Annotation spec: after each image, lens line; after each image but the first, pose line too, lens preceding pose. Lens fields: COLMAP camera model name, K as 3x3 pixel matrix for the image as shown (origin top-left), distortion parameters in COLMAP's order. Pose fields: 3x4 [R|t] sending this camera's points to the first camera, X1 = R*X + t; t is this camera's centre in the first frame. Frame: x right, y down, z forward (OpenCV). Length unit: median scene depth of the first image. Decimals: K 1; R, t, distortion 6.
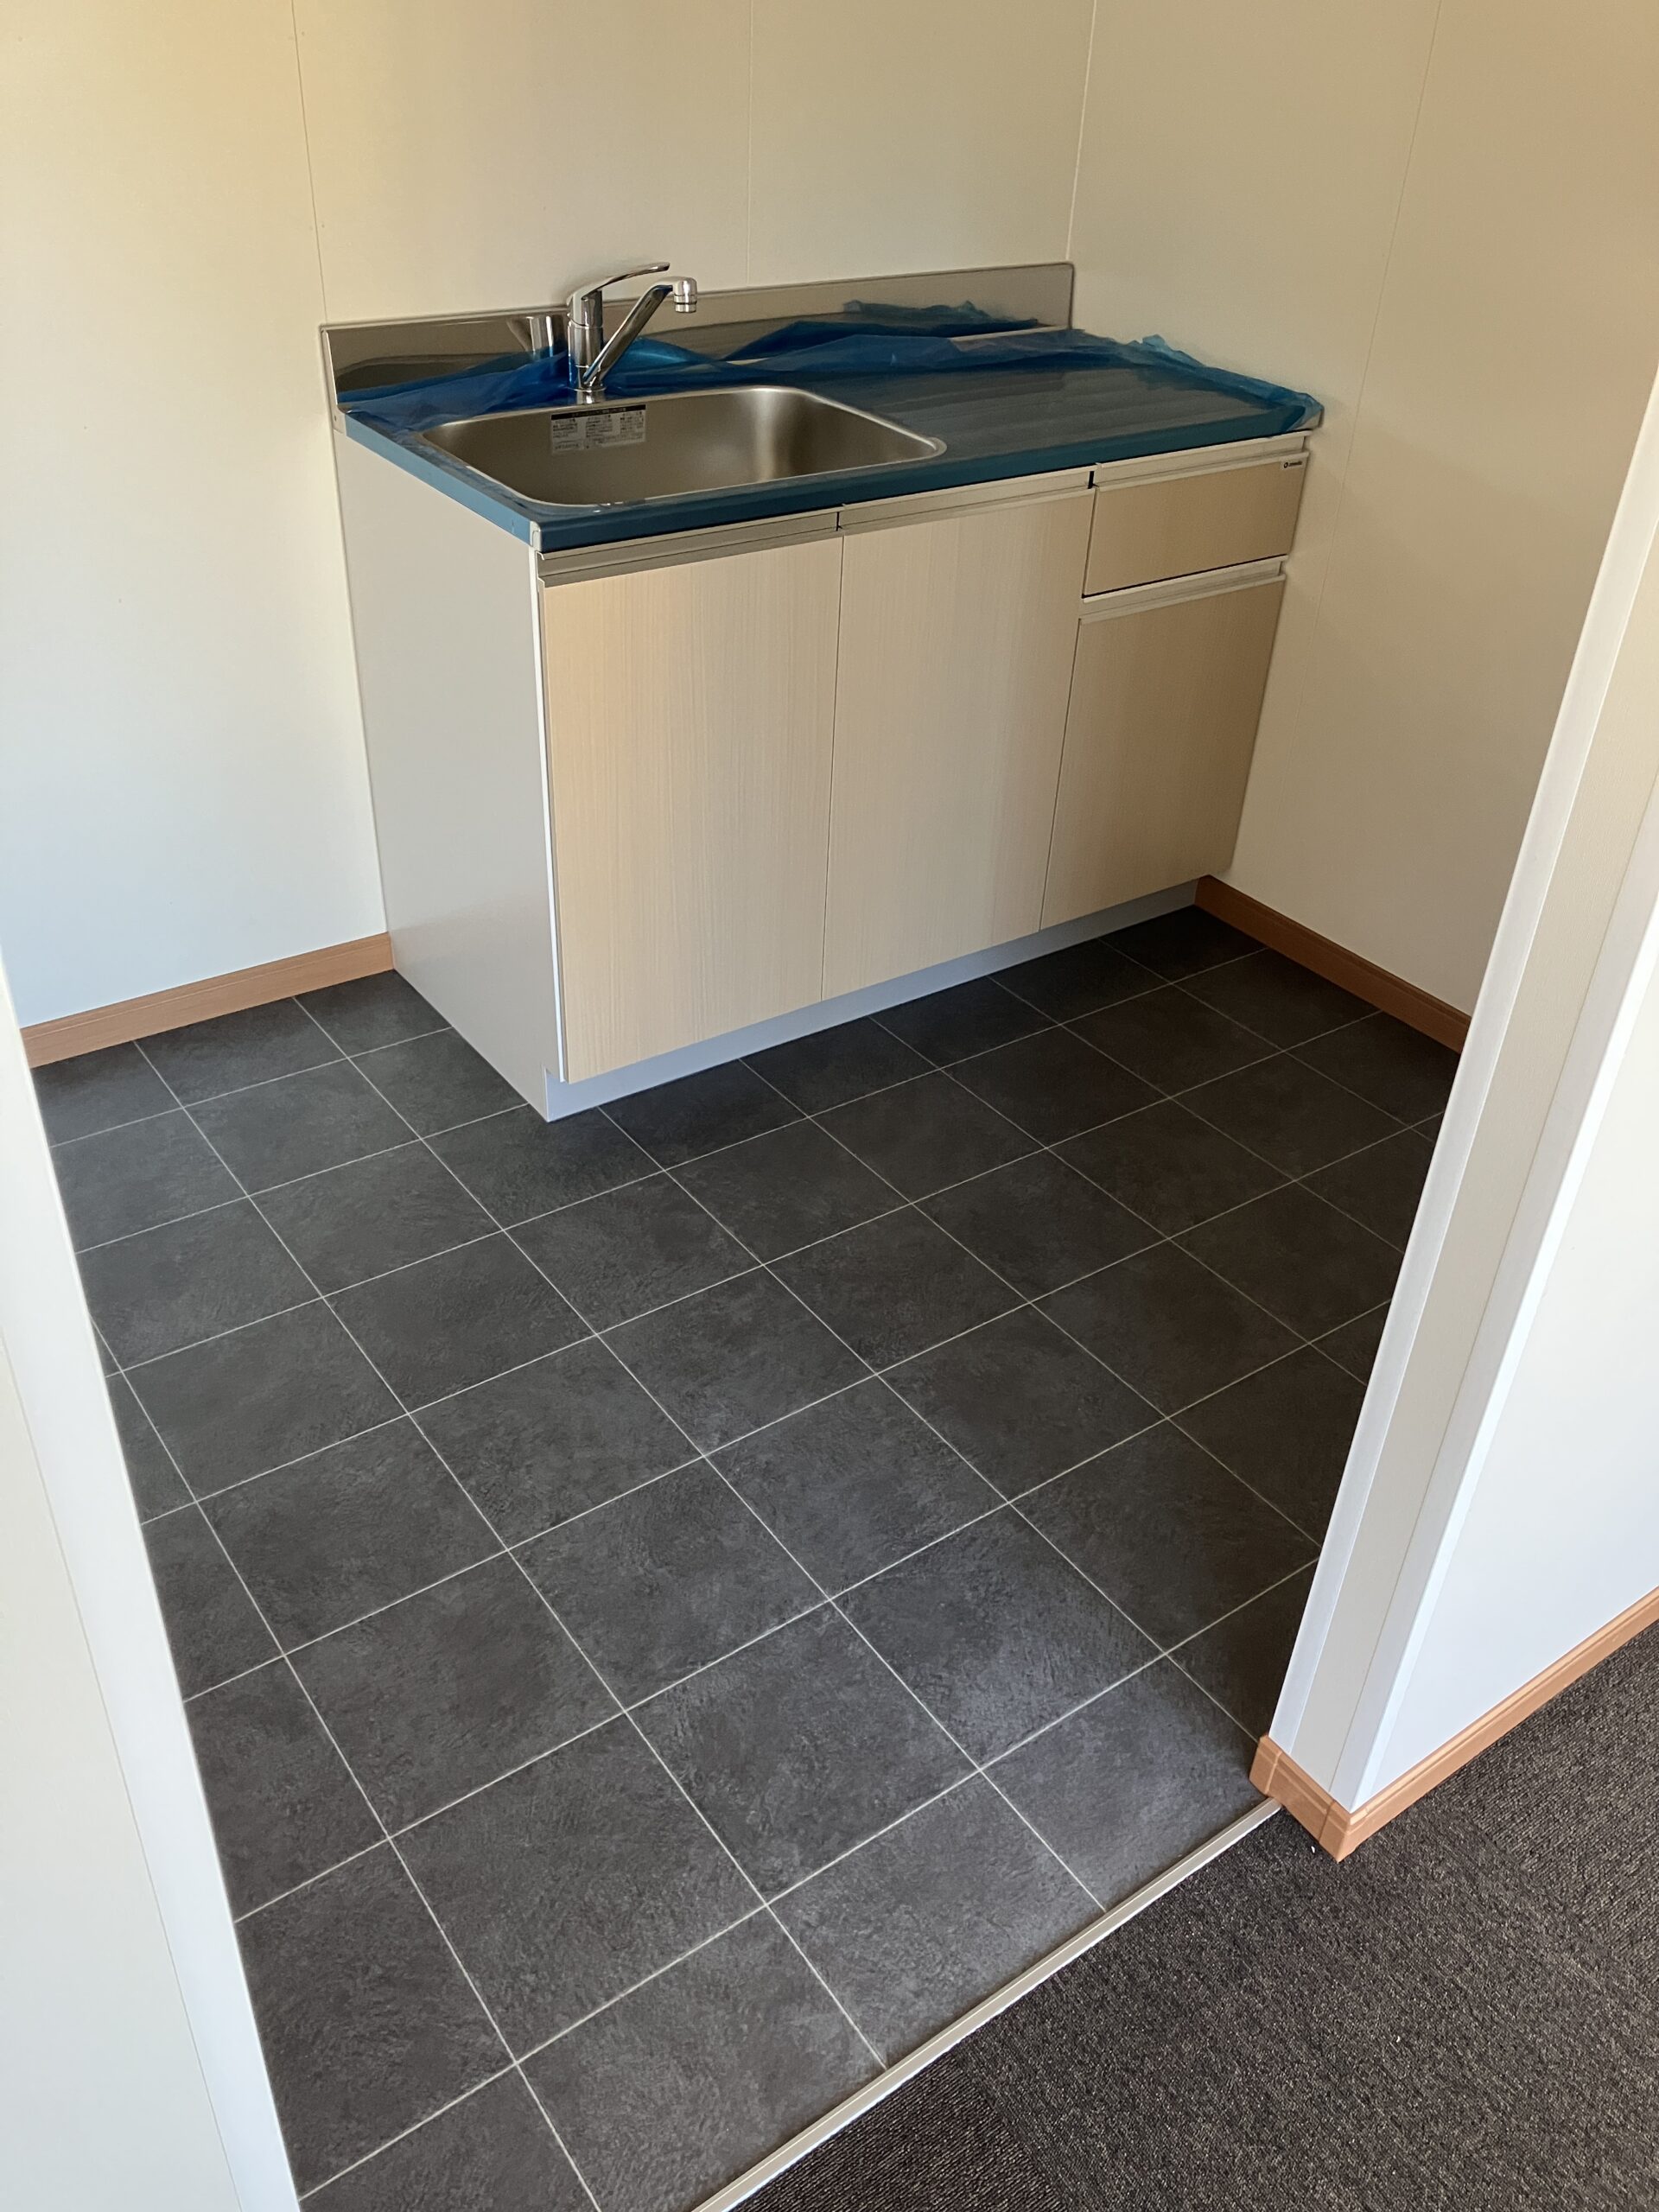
lens RADIAL K [[1820.7, 0, 866.5], [0, 1820.7, 1161.1], [0, 0, 1]] dist [0.016228, -0.012869]
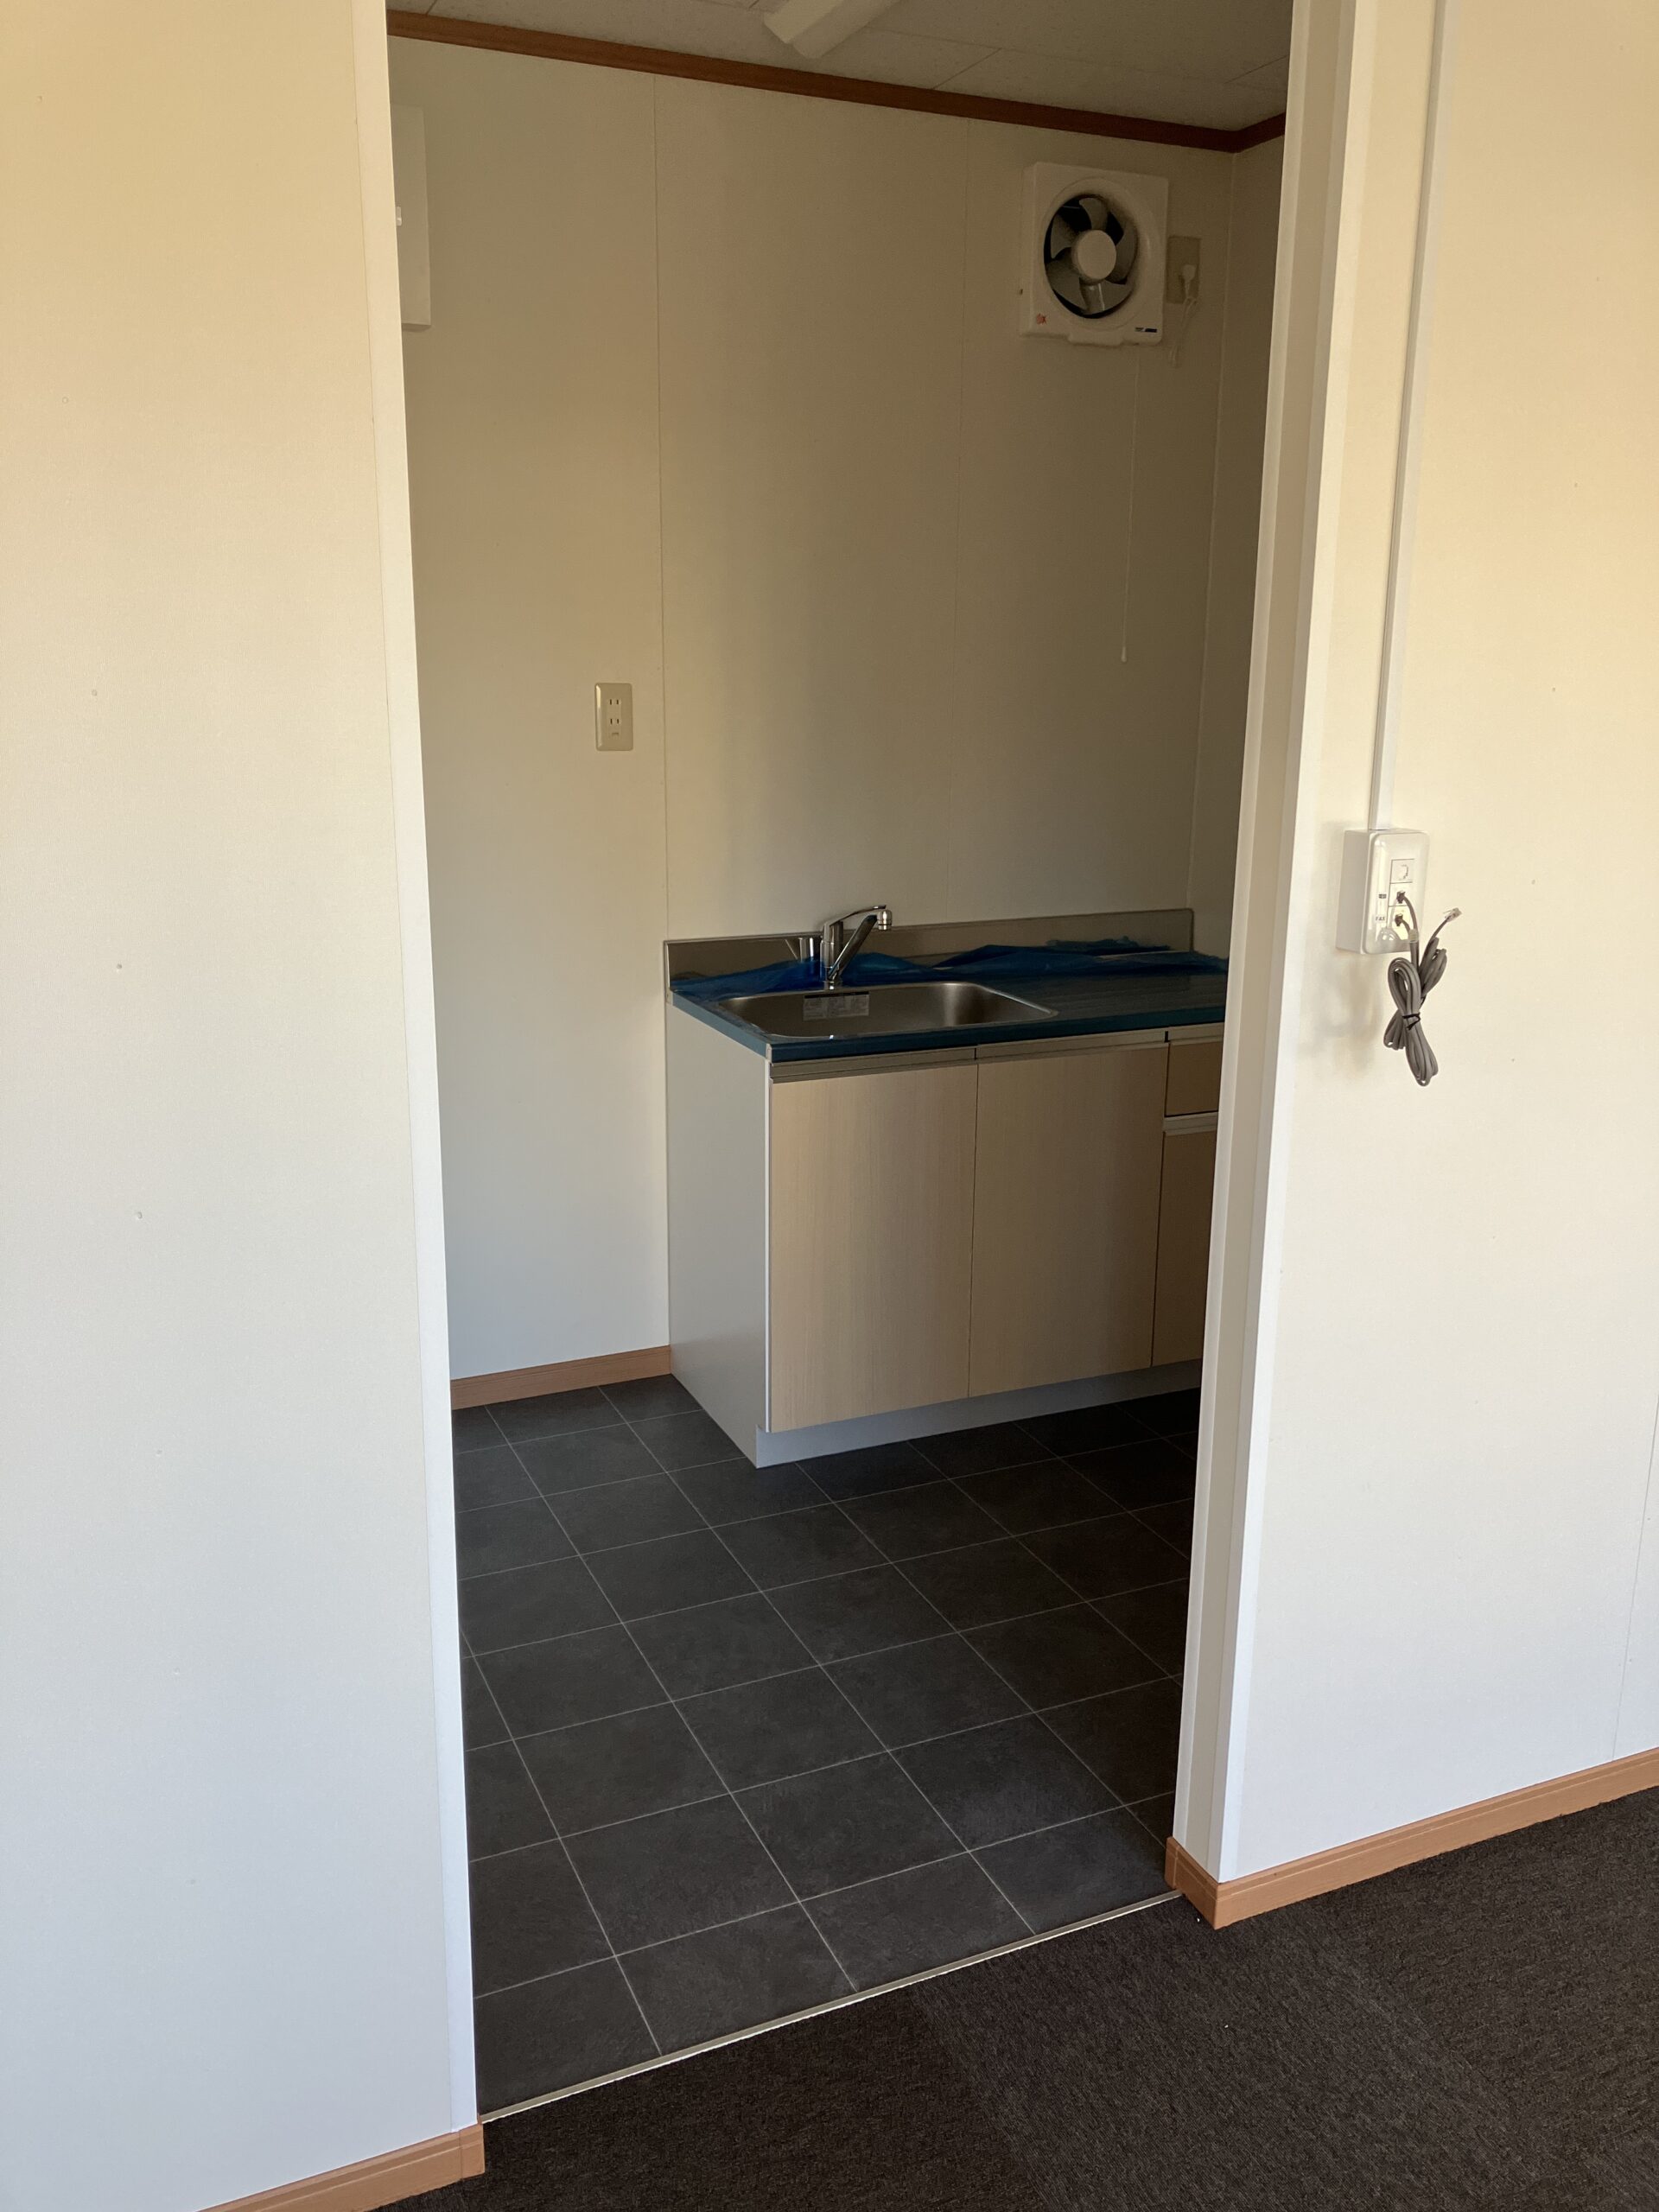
lens RADIAL K [[1820.7, 0, 831.9], [0, 1820.7, 1104.2], [0, 0, 1]] dist [0.016228, -0.012869]
pose [[0.977347, 0.013567, -0.211206, 0.228822], [-0.089199, 0.931385, -0.352938, 0.280466], [0.191926, 0.363783, 0.911497, -0.465090]]
